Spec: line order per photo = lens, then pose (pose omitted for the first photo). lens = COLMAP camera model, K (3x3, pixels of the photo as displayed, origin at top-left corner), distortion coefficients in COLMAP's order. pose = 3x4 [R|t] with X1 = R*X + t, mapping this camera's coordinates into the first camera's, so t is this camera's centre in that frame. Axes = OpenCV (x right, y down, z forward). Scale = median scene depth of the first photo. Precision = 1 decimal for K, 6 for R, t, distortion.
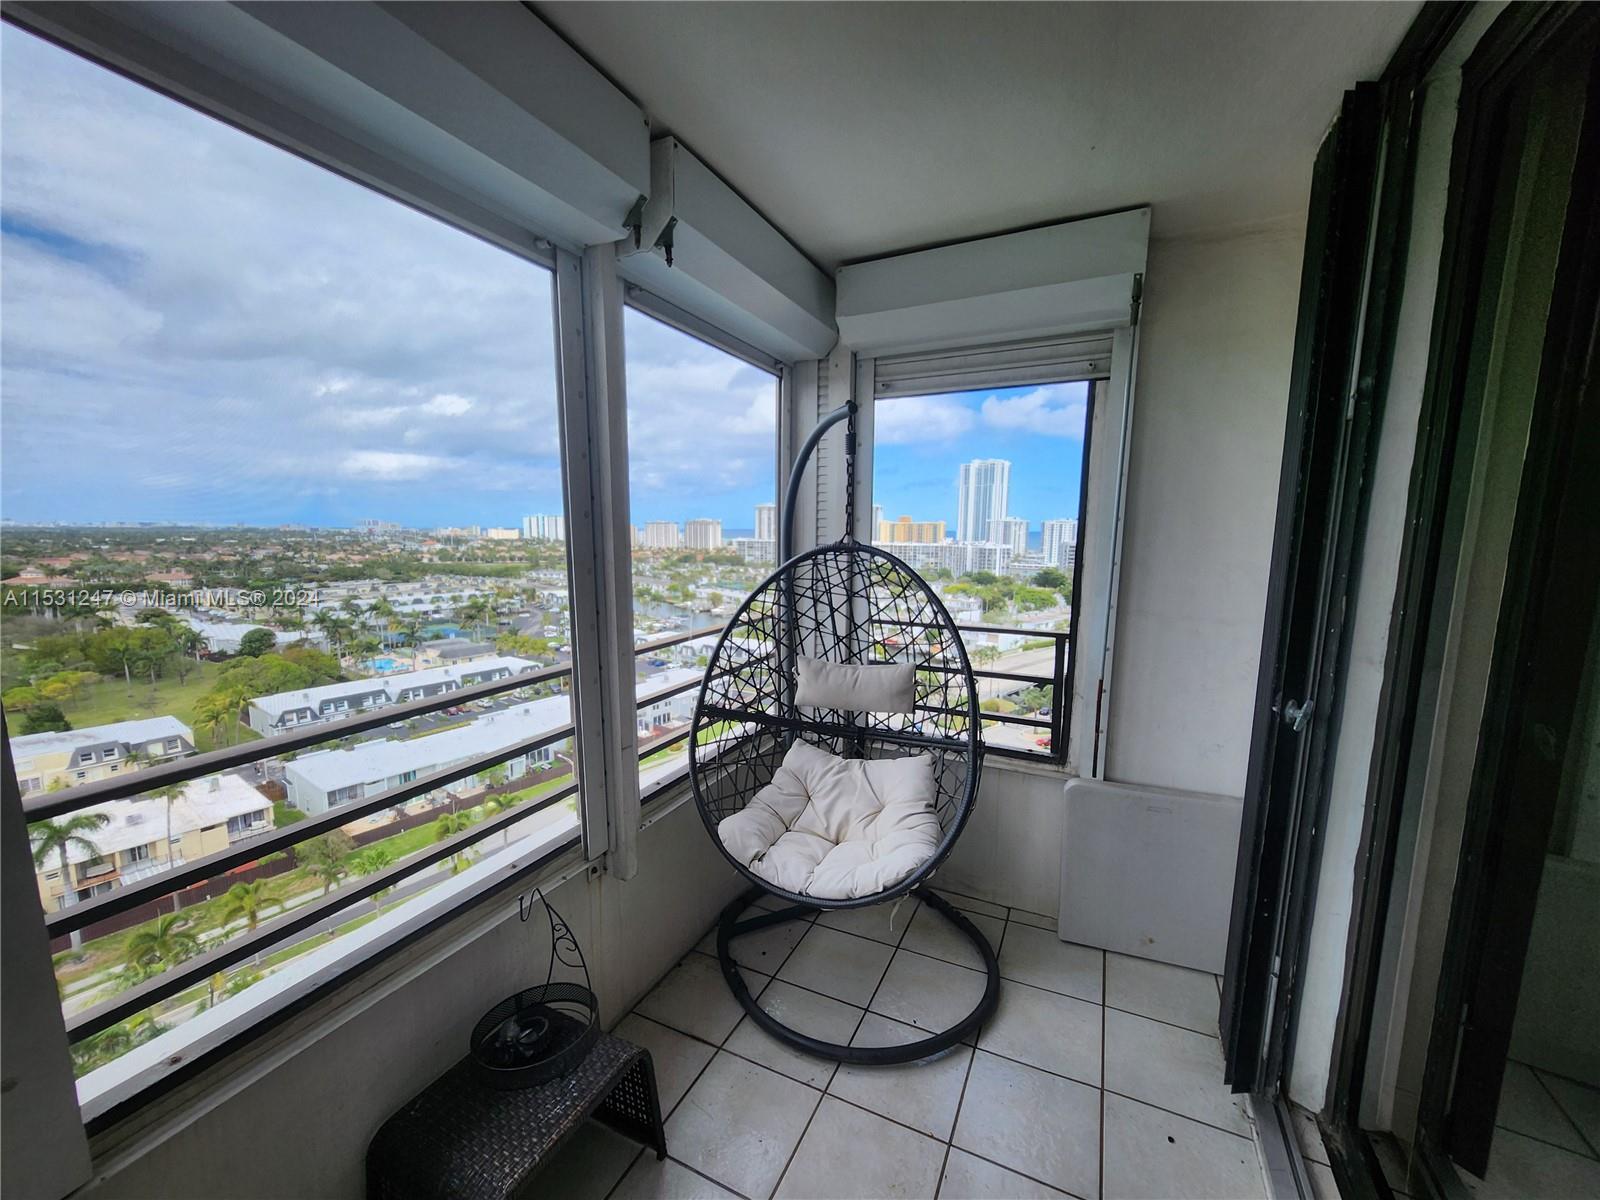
lens RADIAL K [[634.7, 0, 783.7], [0, 634.7, 620.1], [0, 0, 1]] dist [-0.009618, 0.006502]
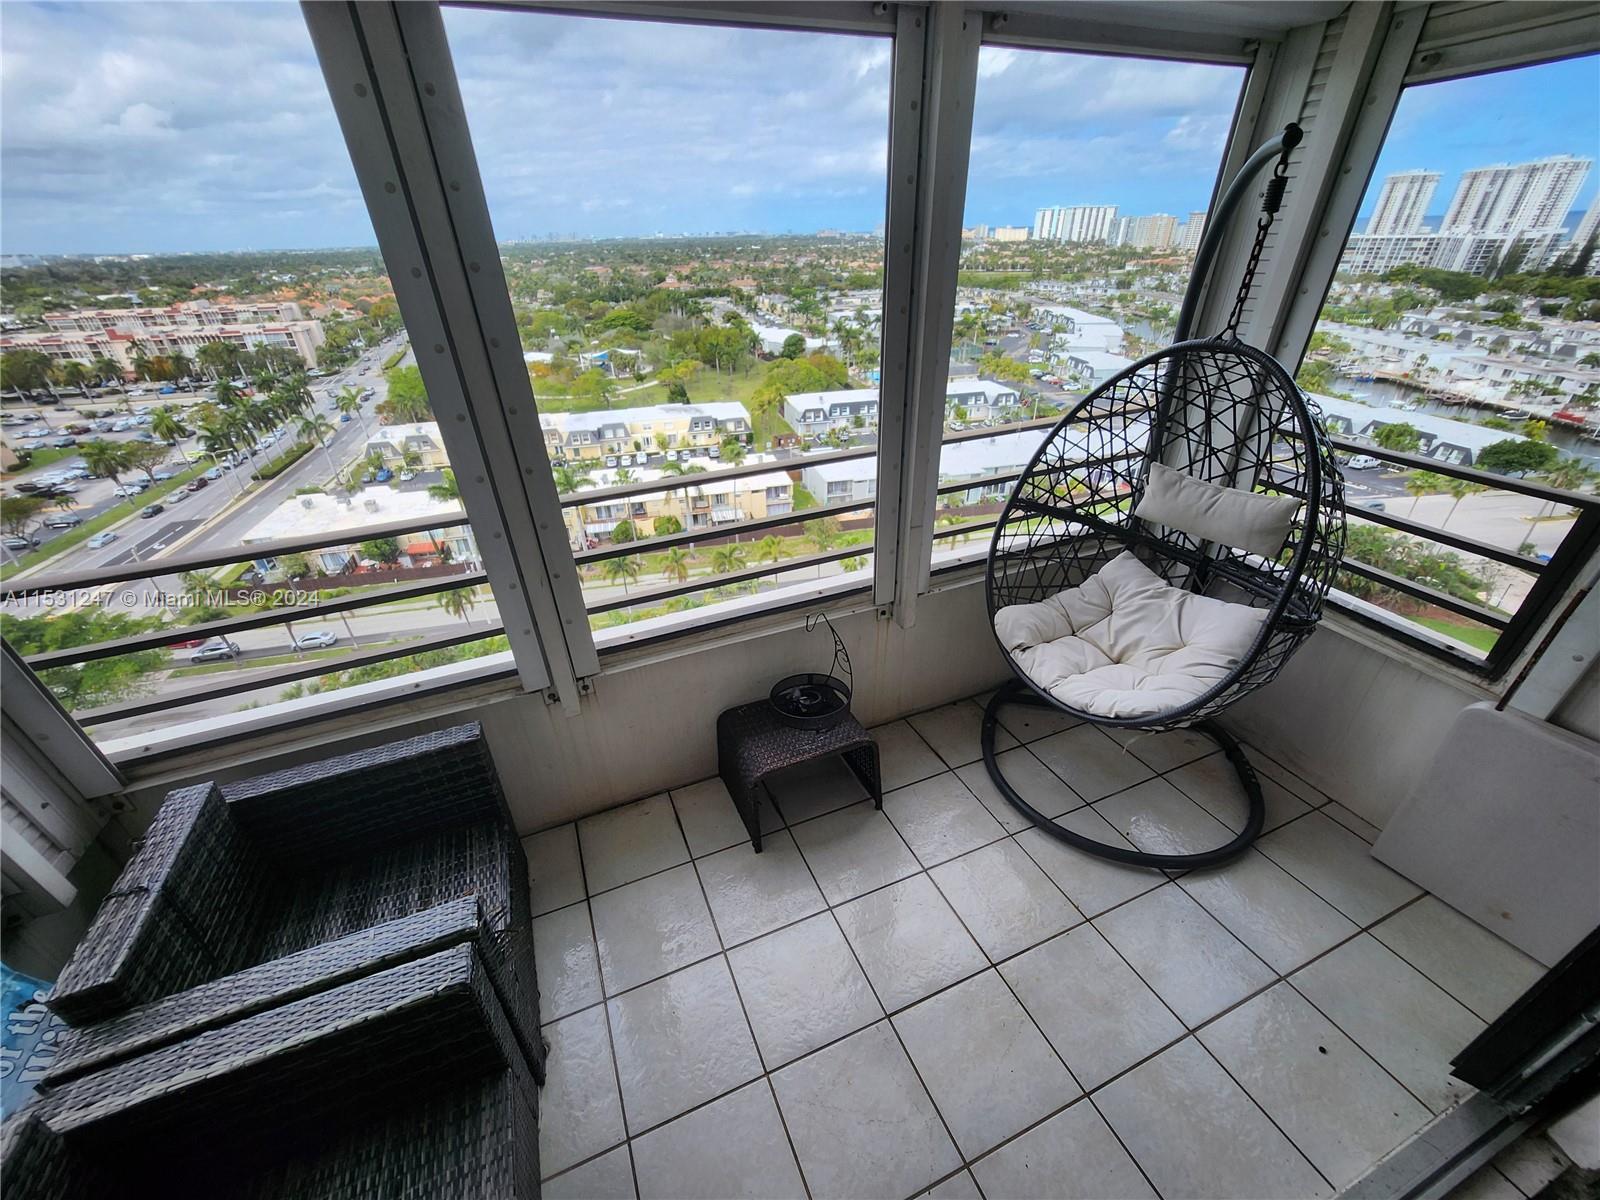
lens RADIAL K [[634.3, 0, 791.5], [0, 634.3, 617.5], [0, 0, 1]] dist [0.002057, 0.000837]
pose [[0.760081, 0.316340, -0.567632, 0.208147], [-0.062775, 0.905169, 0.420391, -0.088894], [0.646789, -0.283898, 0.707860, -0.021369]]
